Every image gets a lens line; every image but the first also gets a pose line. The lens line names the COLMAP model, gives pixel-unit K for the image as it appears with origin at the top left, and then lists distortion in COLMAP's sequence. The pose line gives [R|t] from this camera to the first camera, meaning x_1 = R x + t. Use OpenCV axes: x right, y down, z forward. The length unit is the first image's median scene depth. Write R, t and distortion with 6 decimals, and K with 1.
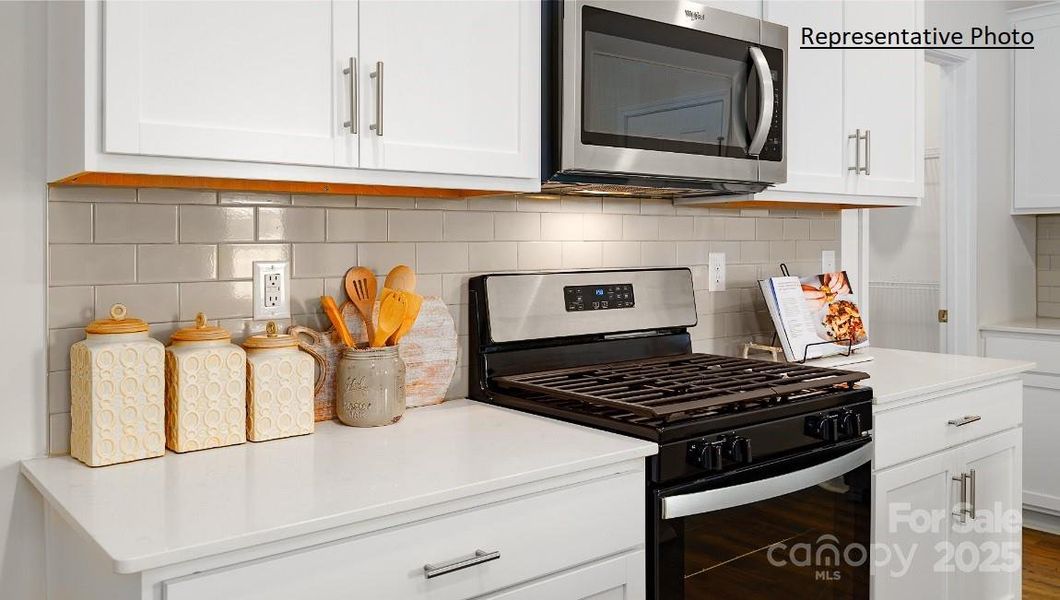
lens RADIAL K [[873.0, 0, 529.7], [0, 873.0, 250.4], [0, 0, 1]] dist [0.032745, -0.000885]
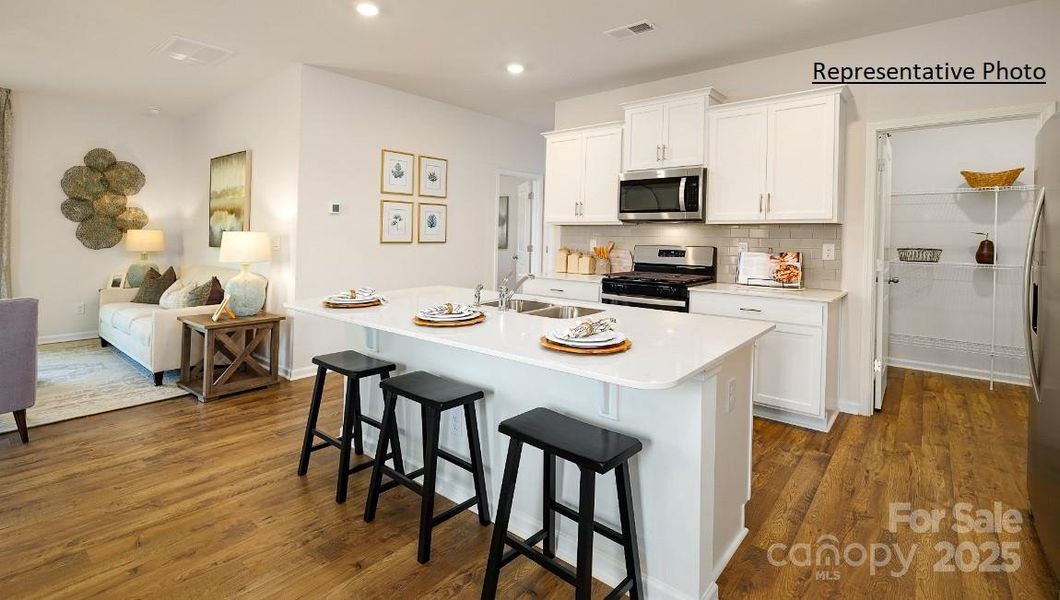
lens RADIAL K [[489.5, 0, 526.2], [0, 489.5, 231.5], [0, 0, 1]] dist [-0.001193, -0.000399]
pose [[0.182575, 0.000973, -0.983191, 1.948166], [-0.020454, 0.999787, -0.002809, -0.015844], [0.982979, 0.020623, 0.182556, 0.101459]]
